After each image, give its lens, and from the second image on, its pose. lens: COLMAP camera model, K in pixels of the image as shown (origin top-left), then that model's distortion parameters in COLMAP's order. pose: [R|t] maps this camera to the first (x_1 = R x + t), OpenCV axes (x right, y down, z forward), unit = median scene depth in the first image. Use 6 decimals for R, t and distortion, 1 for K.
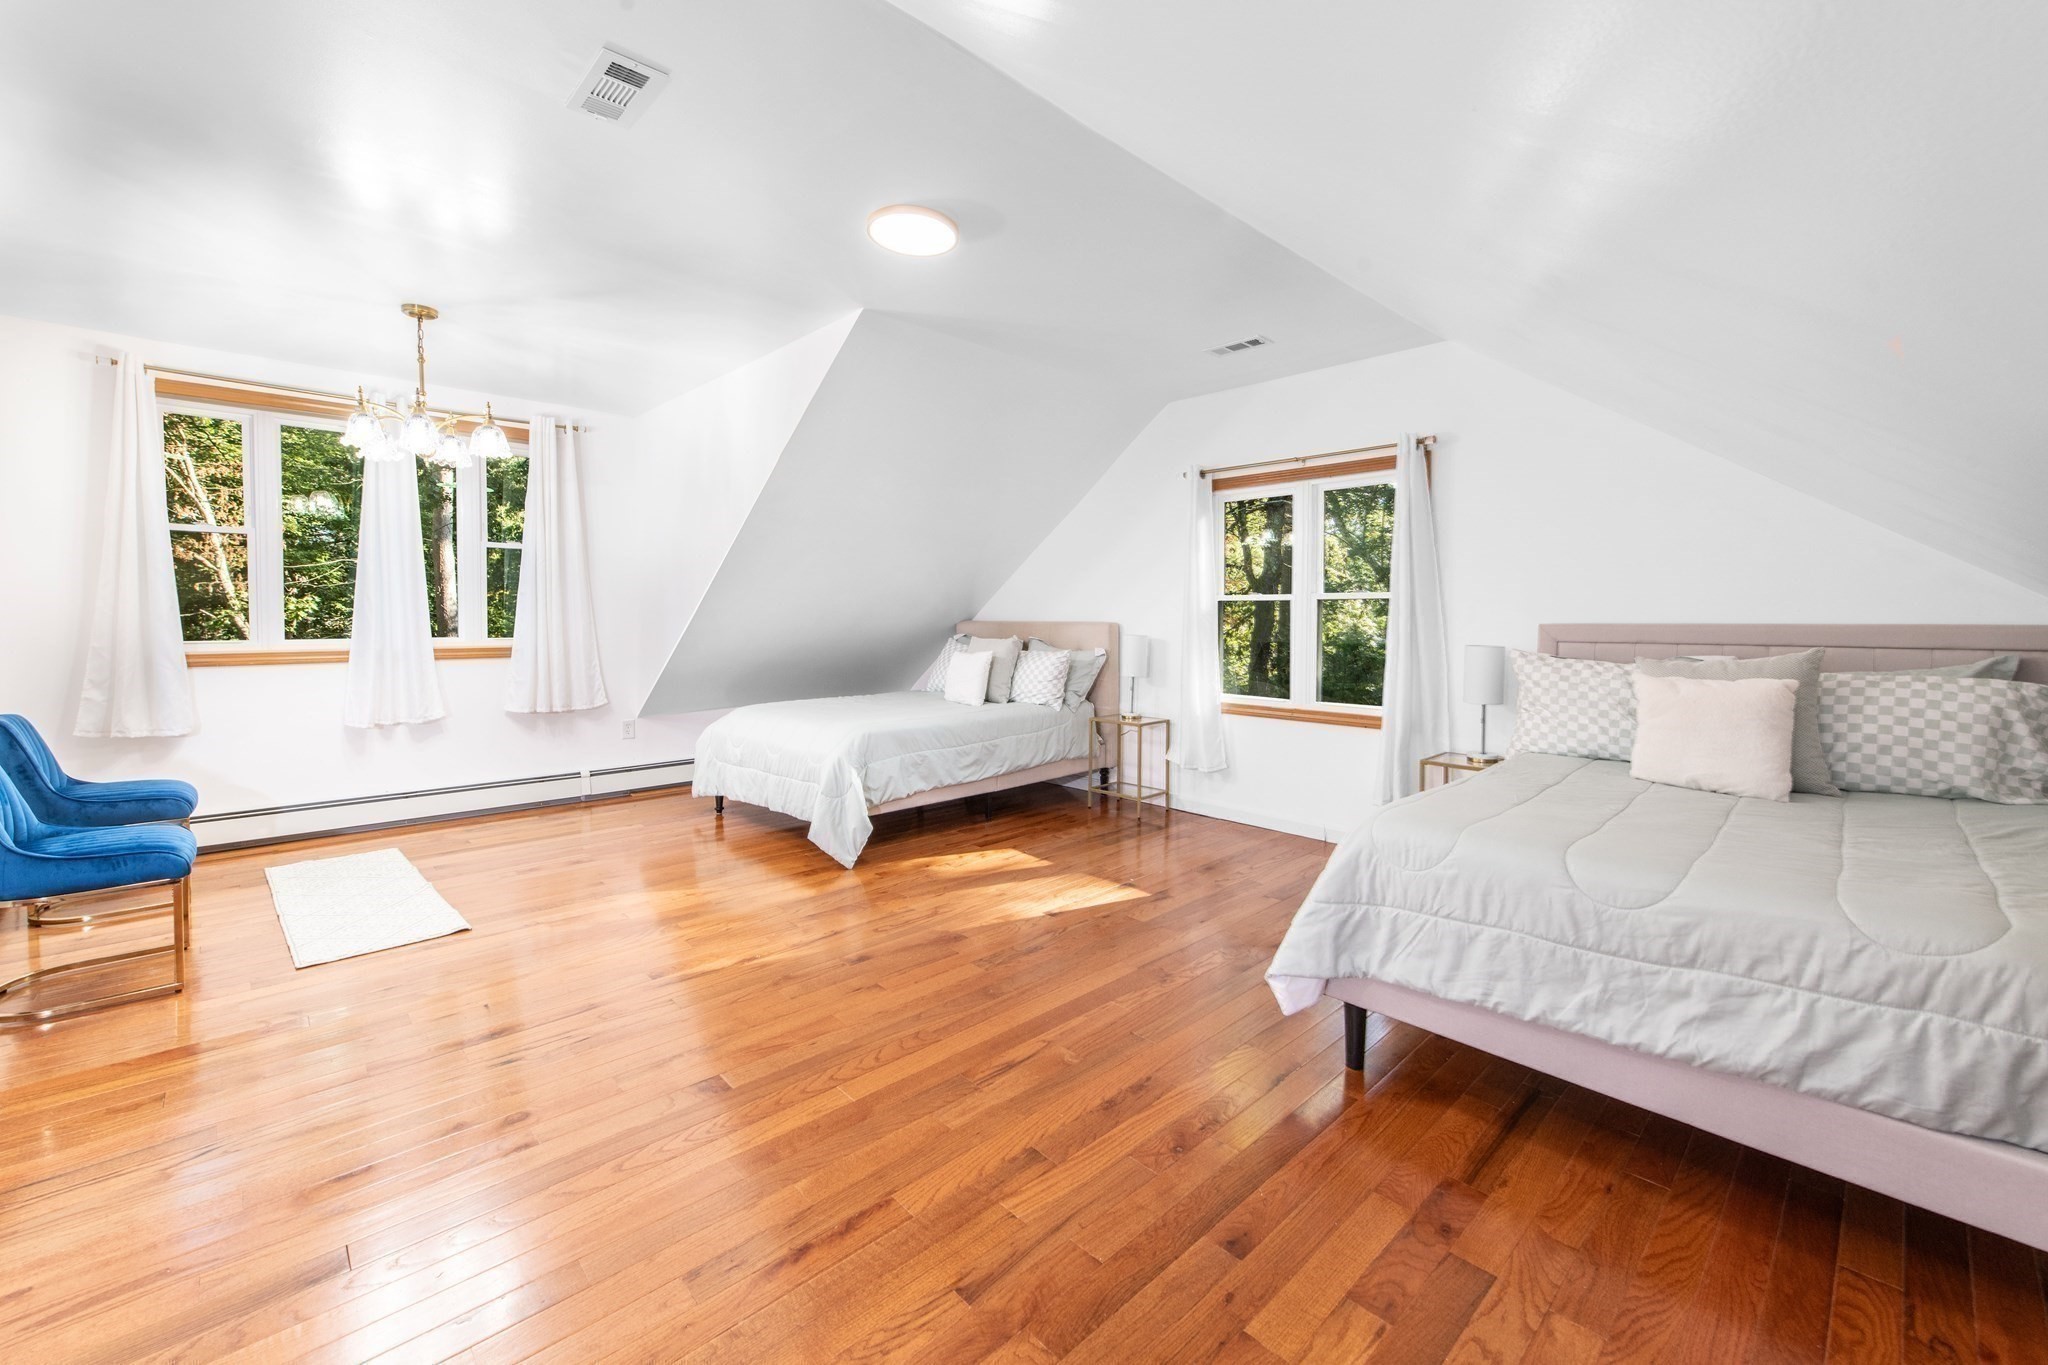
lens RADIAL K [[833.5, 0, 1033.5], [0, 833.5, 626.9], [0, 0, 1]] dist [-0.000140, 0.000106]
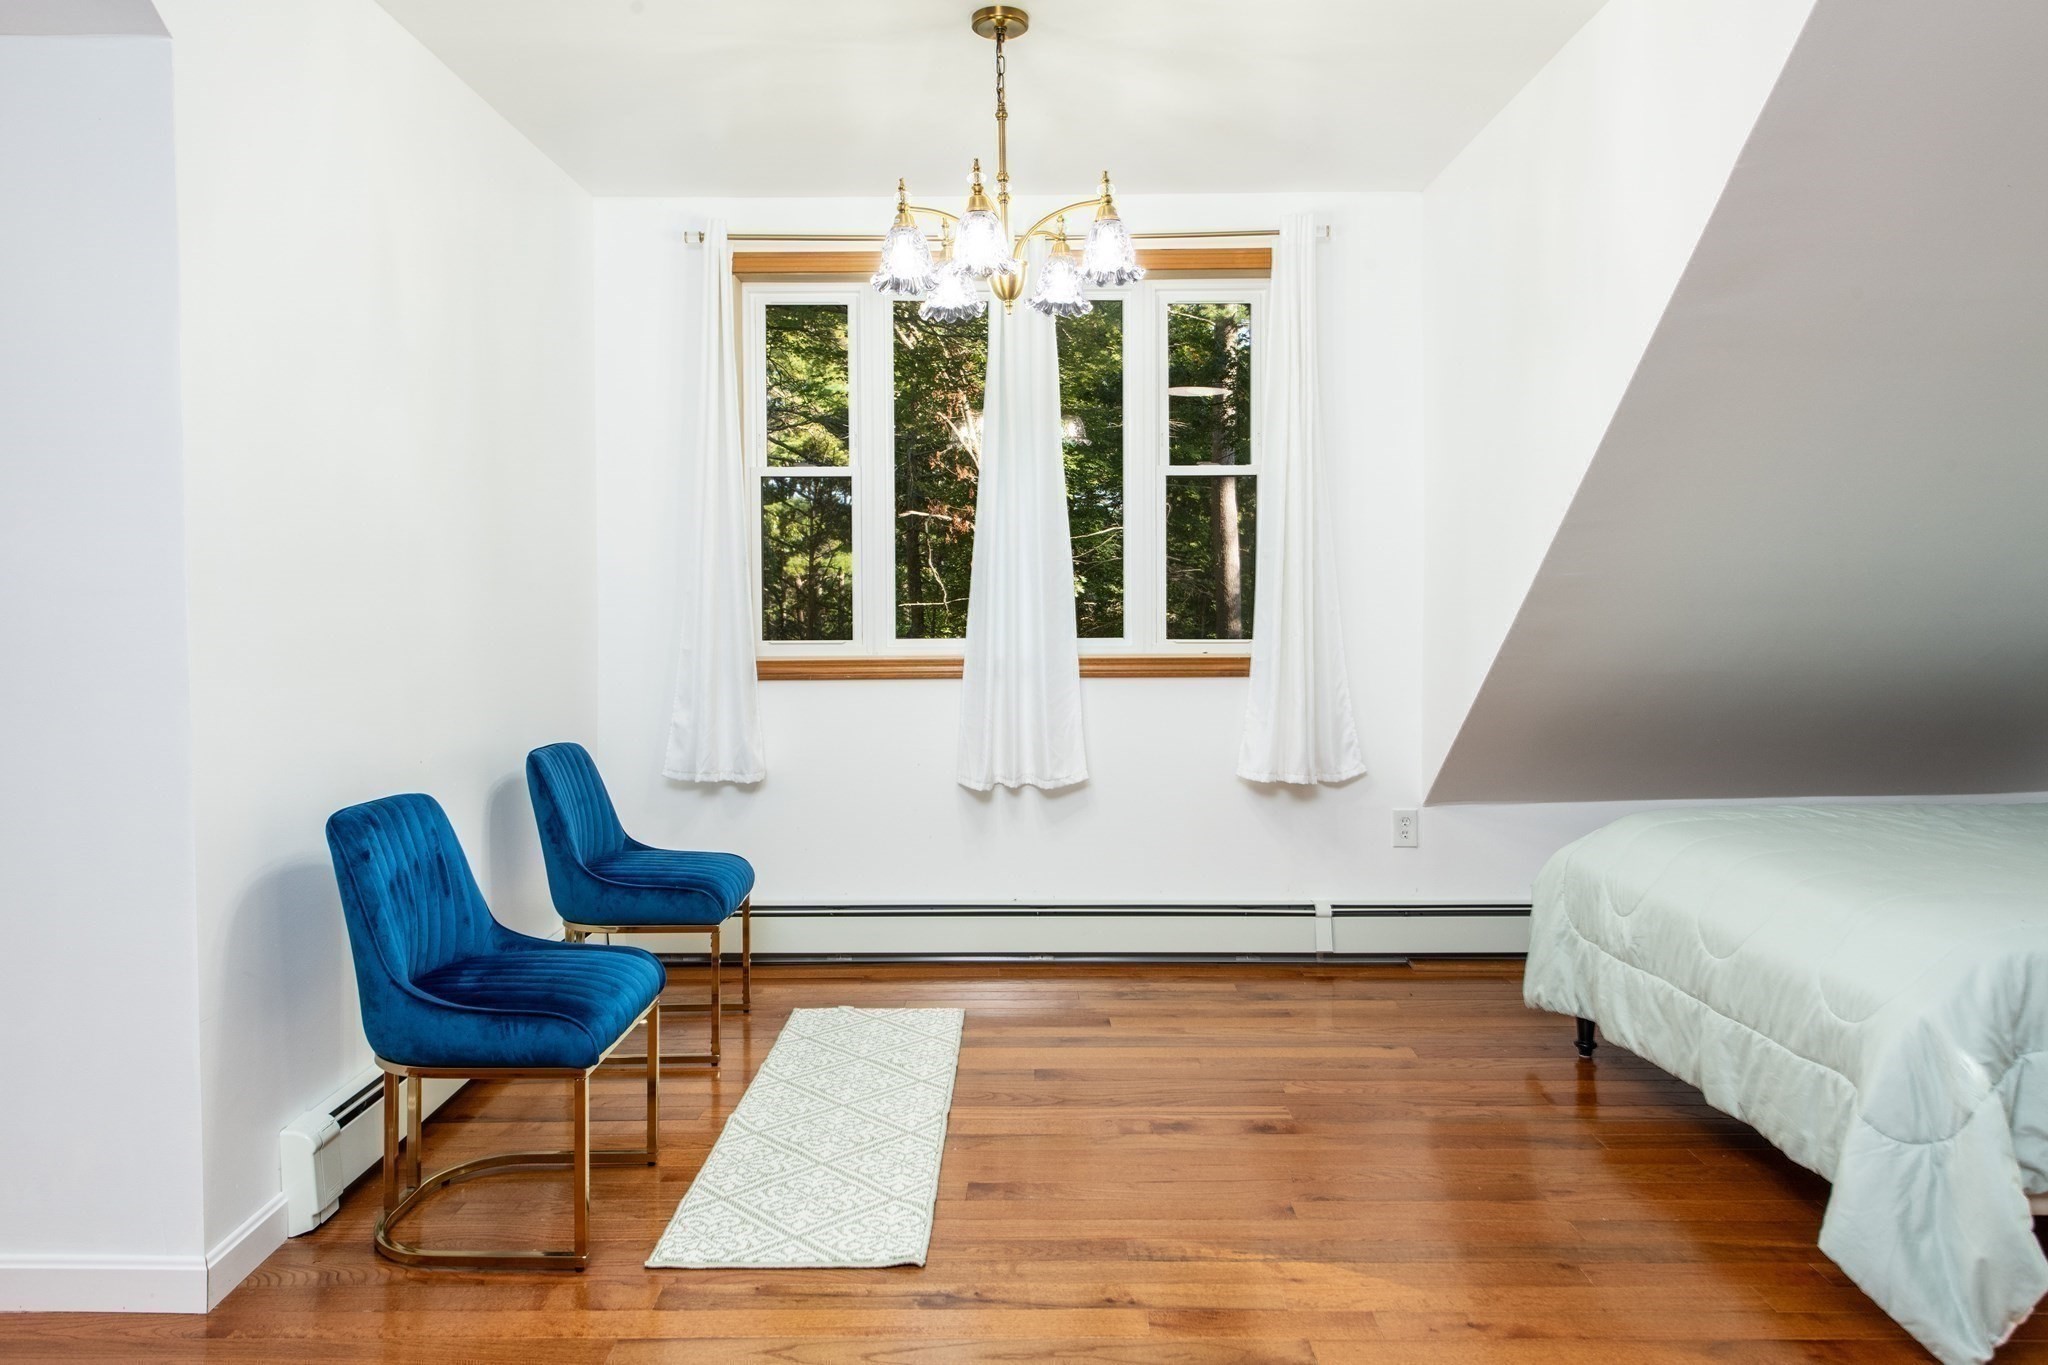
lens RADIAL K [[1412.6, 0, 1005.3], [0, 1412.6, 593.6], [0, 0, 1]] dist [0.007150, -0.009329]
pose [[0.714254, -0.005616, -0.699864, -0.084509], [-0.005069, 0.999900, -0.013196, -0.005058], [0.699868, 0.012973, 0.714154, 0.286628]]
